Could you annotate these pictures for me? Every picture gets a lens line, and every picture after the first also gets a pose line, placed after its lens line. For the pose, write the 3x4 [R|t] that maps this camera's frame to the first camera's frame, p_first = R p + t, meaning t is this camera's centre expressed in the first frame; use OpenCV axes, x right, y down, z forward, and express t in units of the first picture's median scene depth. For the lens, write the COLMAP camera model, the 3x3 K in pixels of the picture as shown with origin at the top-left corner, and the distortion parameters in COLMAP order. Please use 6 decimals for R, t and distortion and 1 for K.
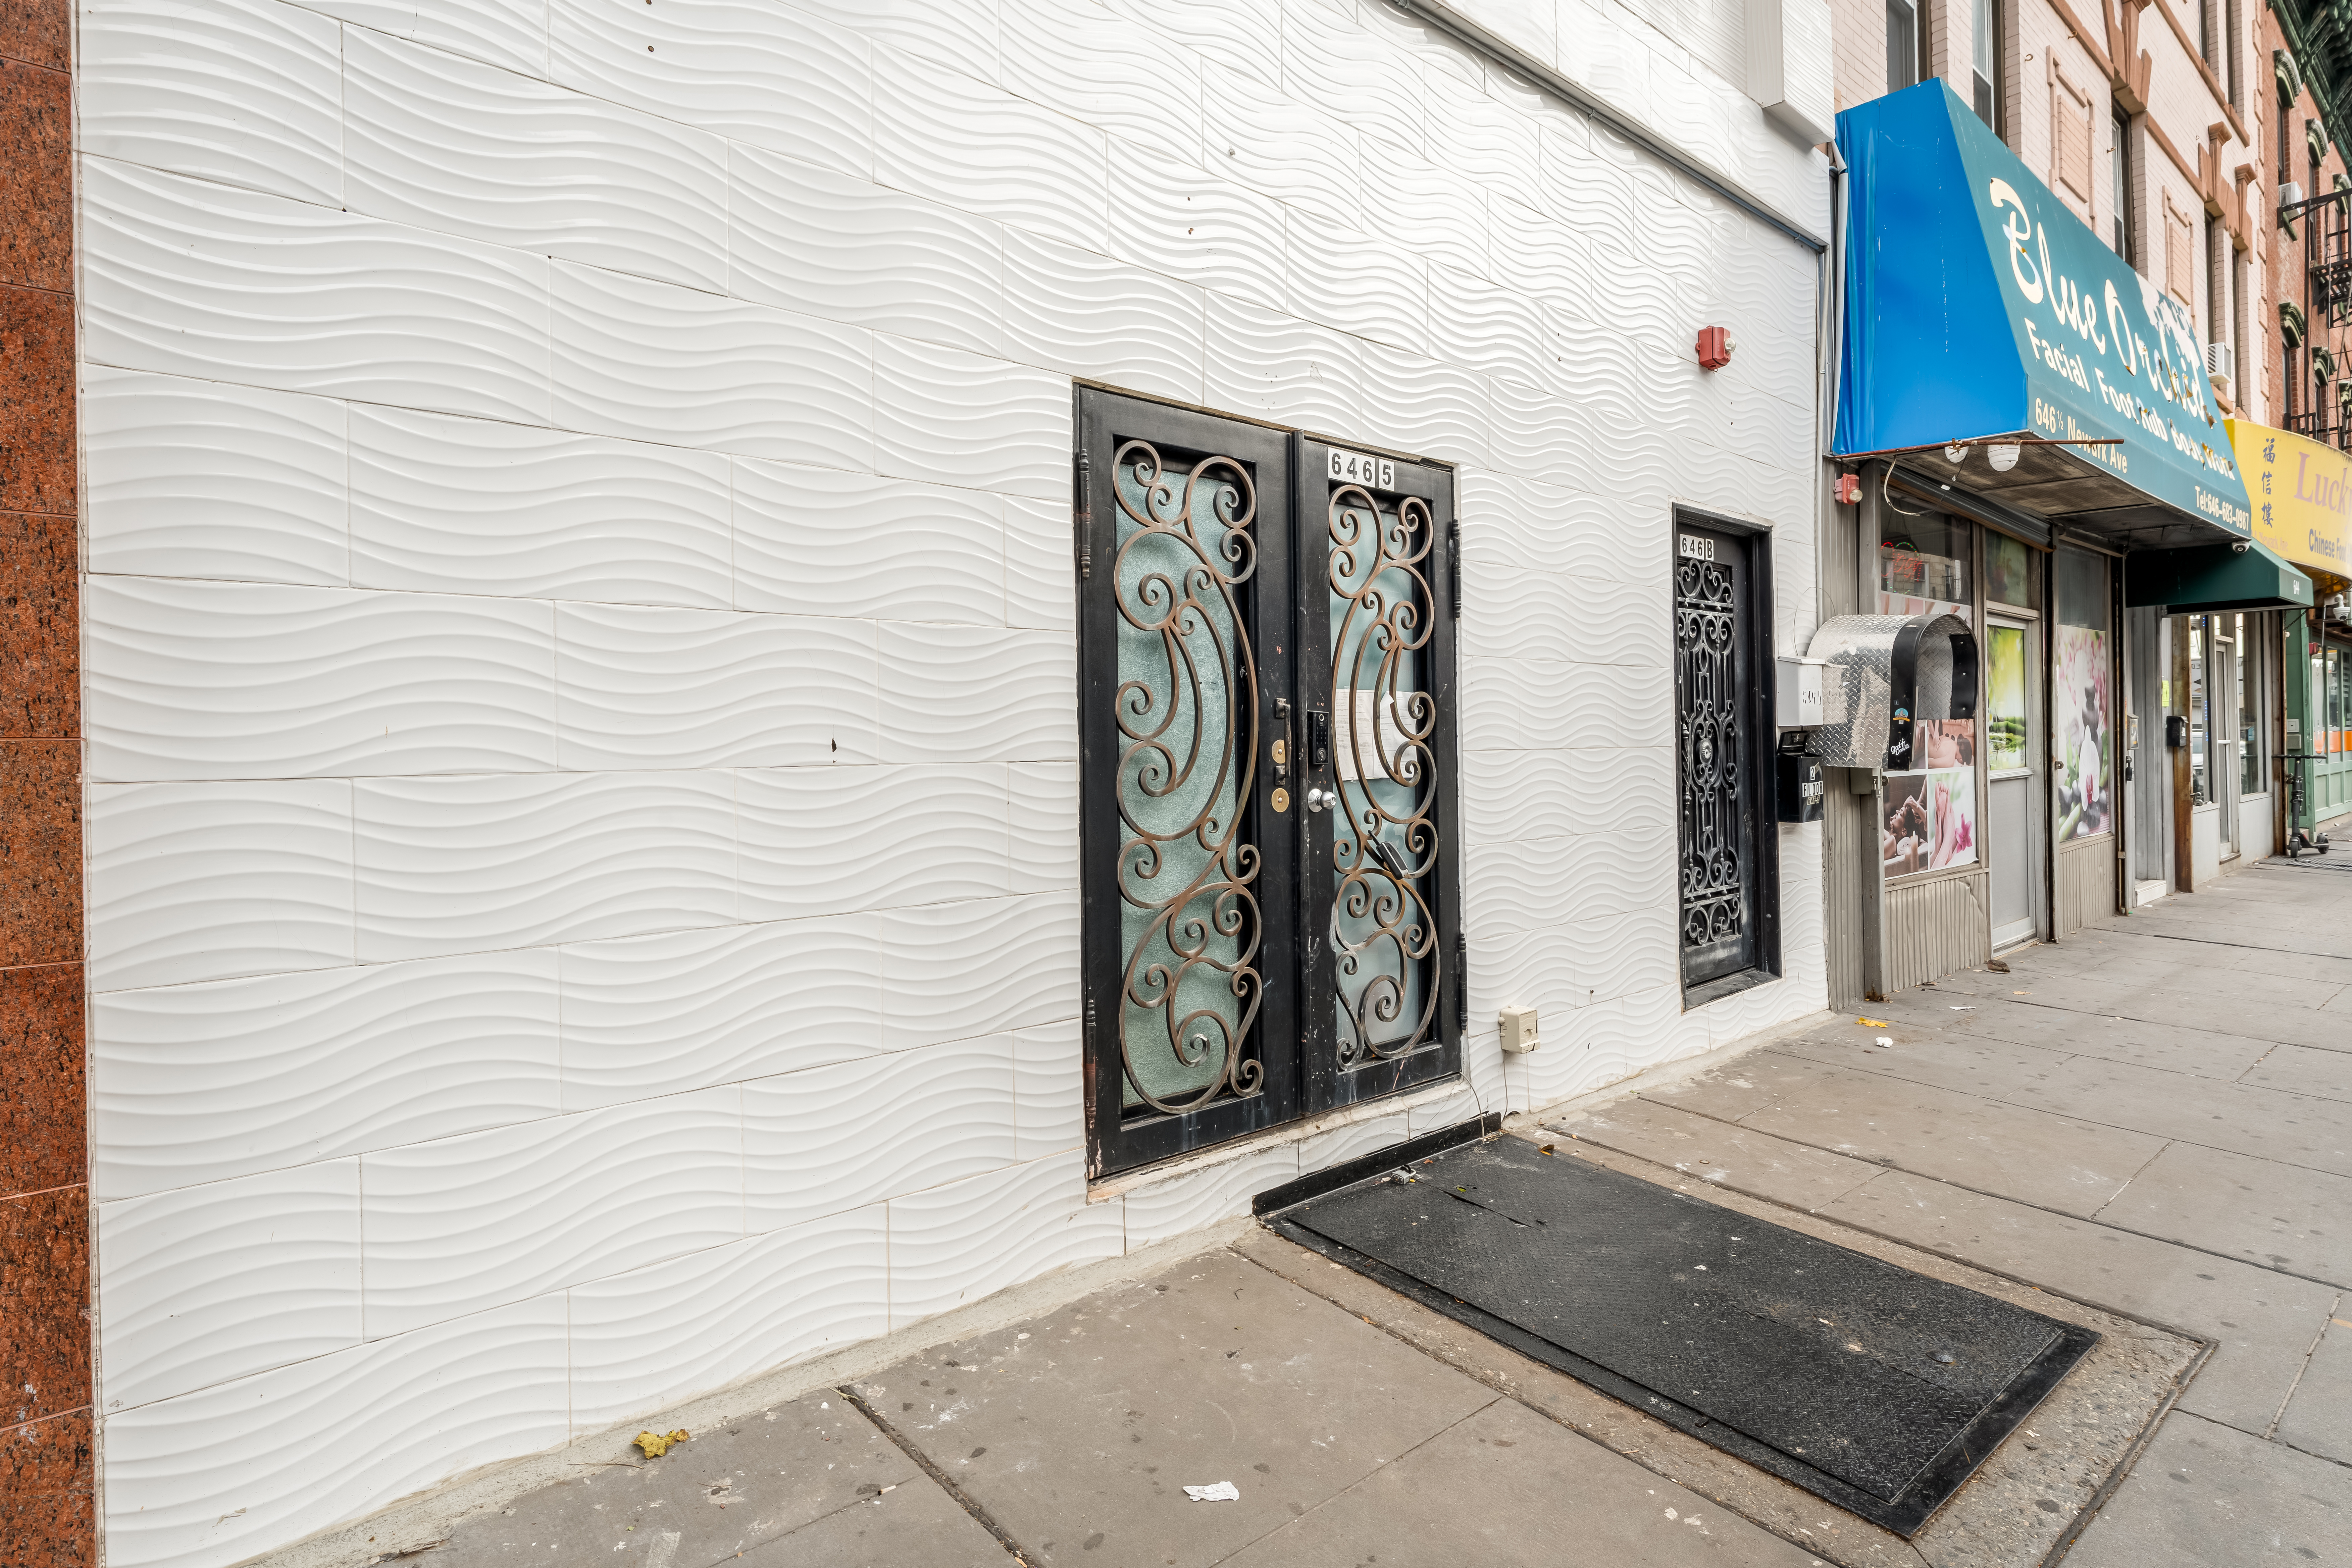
lens RADIAL K [[1063.2, 0, 1194.1], [0, 1063.2, 765.2], [0, 0, 1]] dist [-0.001553, 0.000470]
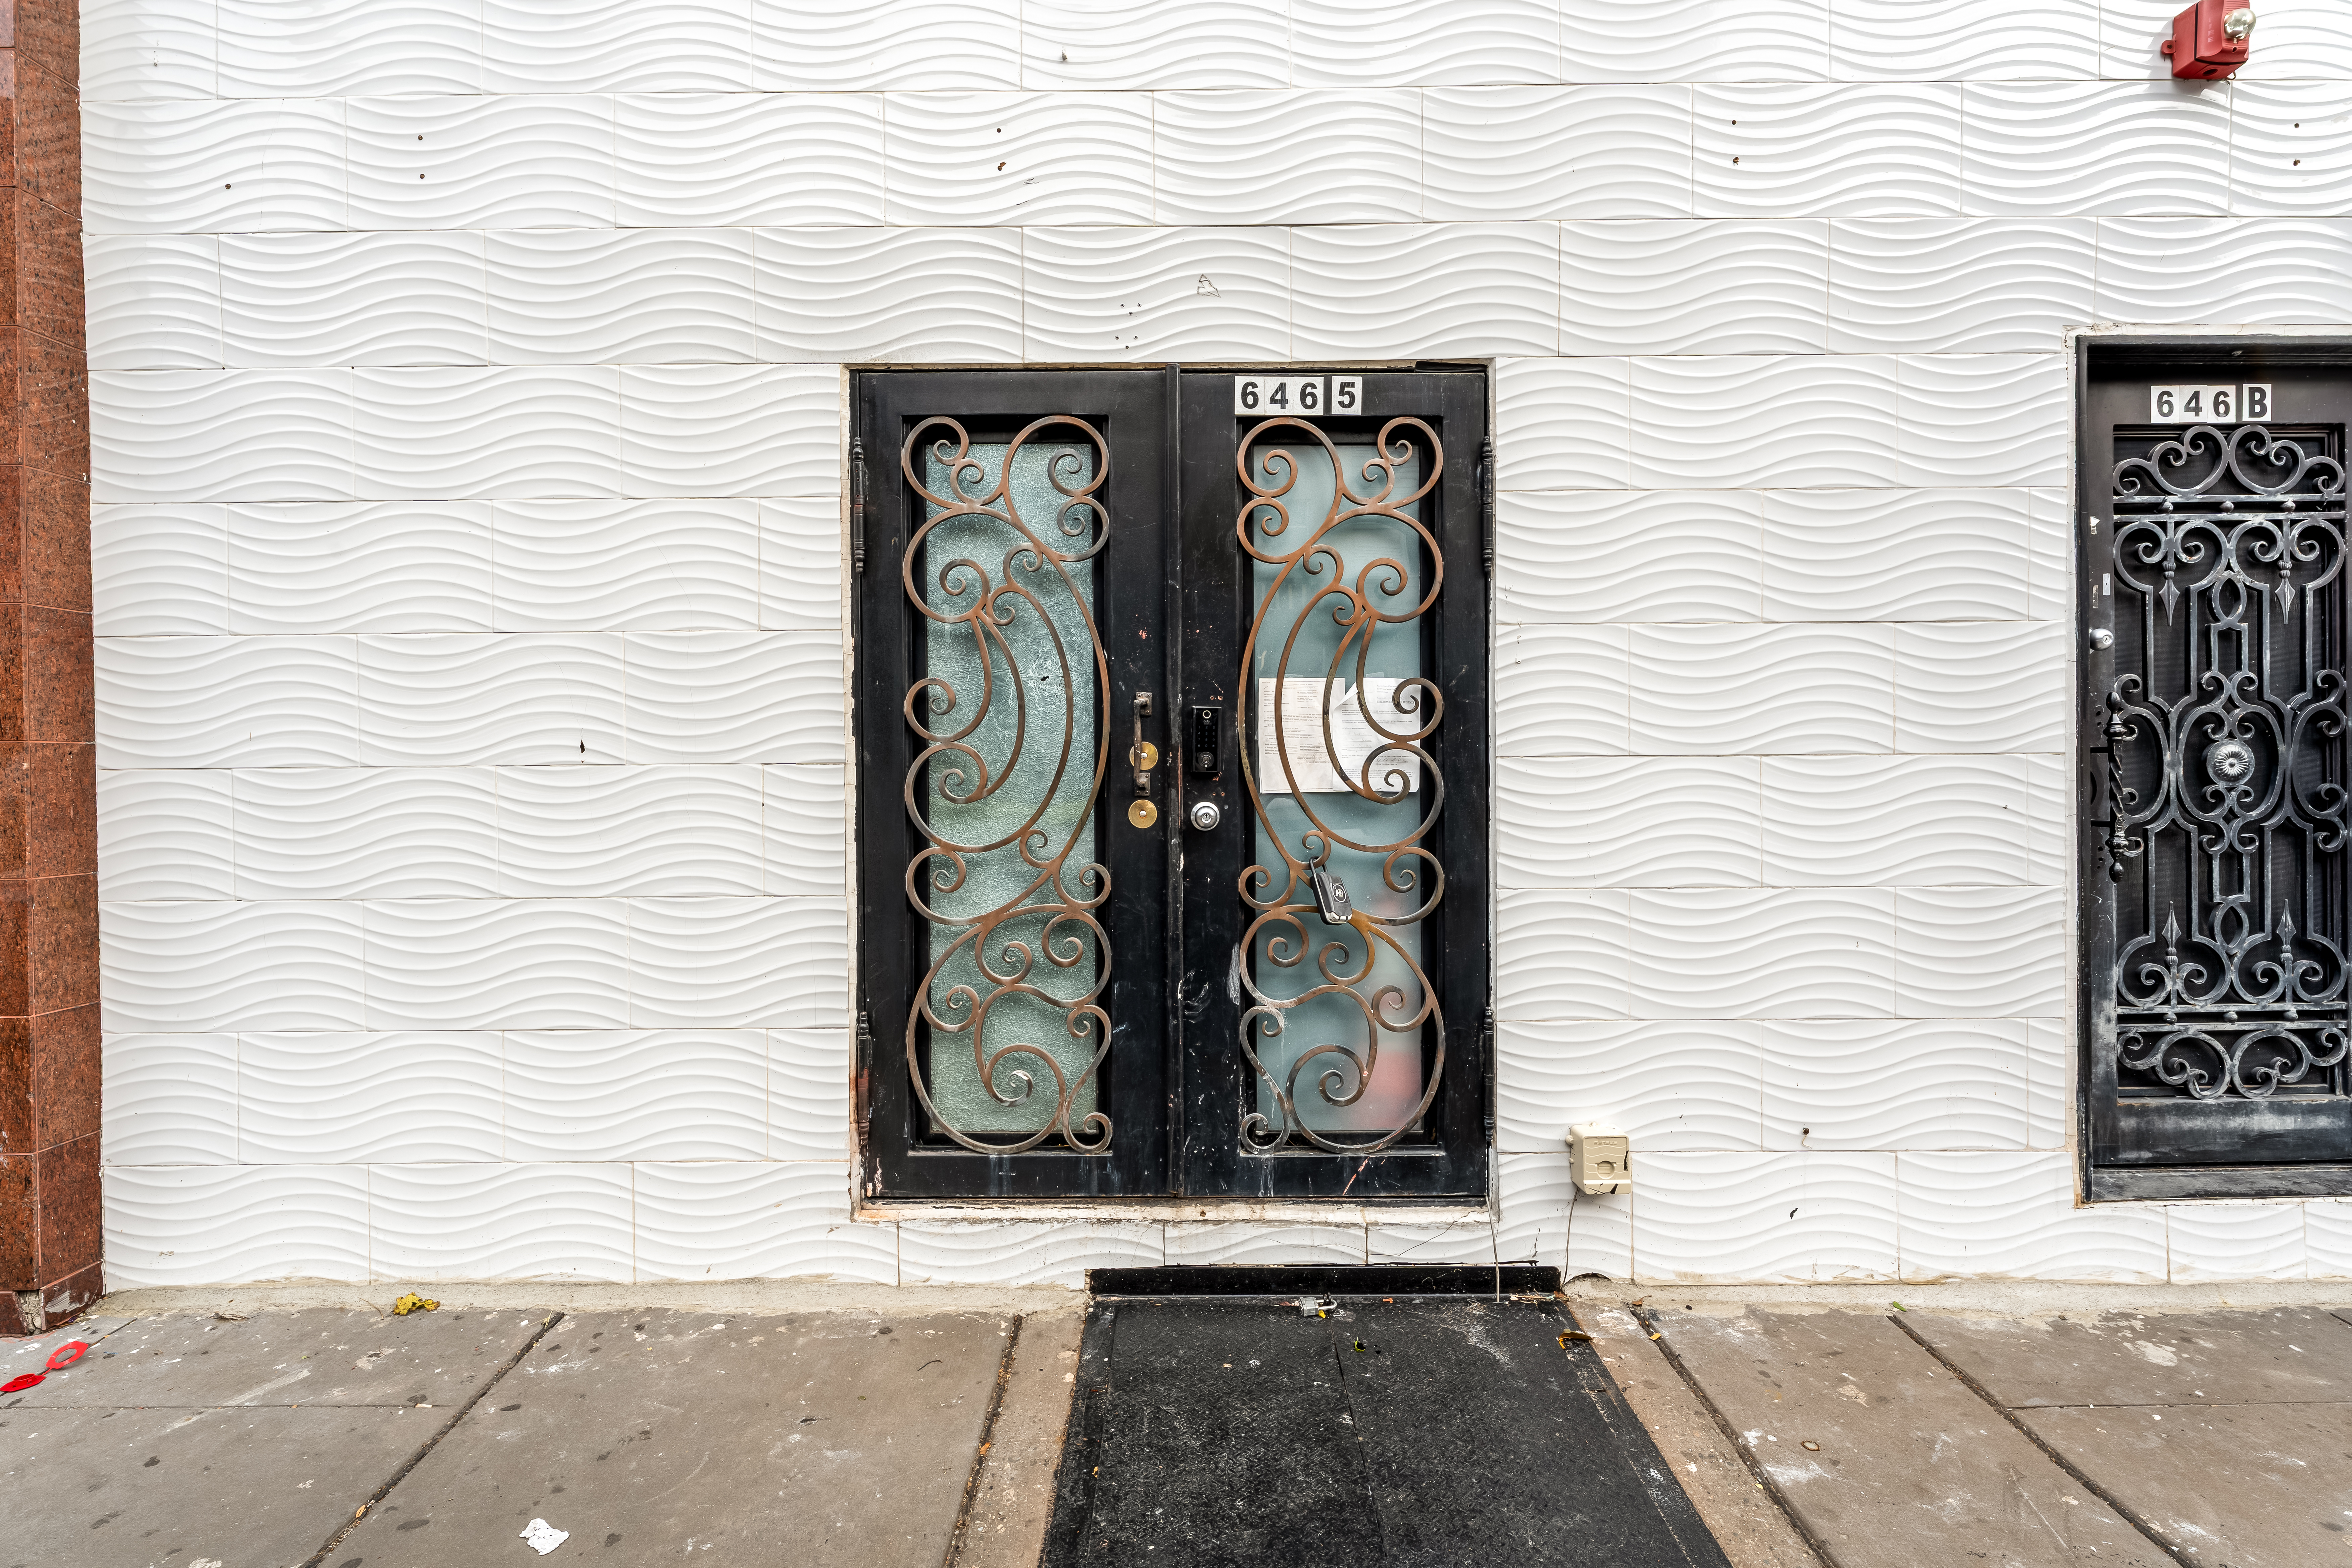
lens RADIAL K [[1063.3, 0, 1181.2], [0, 1063.3, 782.5], [0, 0, 1]] dist [-0.001553, 0.000470]
pose [[0.802725, 0.025755, -0.595793, 0.598825], [-0.014322, 0.999611, 0.023914, -0.012169], [0.596177, -0.010663, 0.802782, 0.341342]]
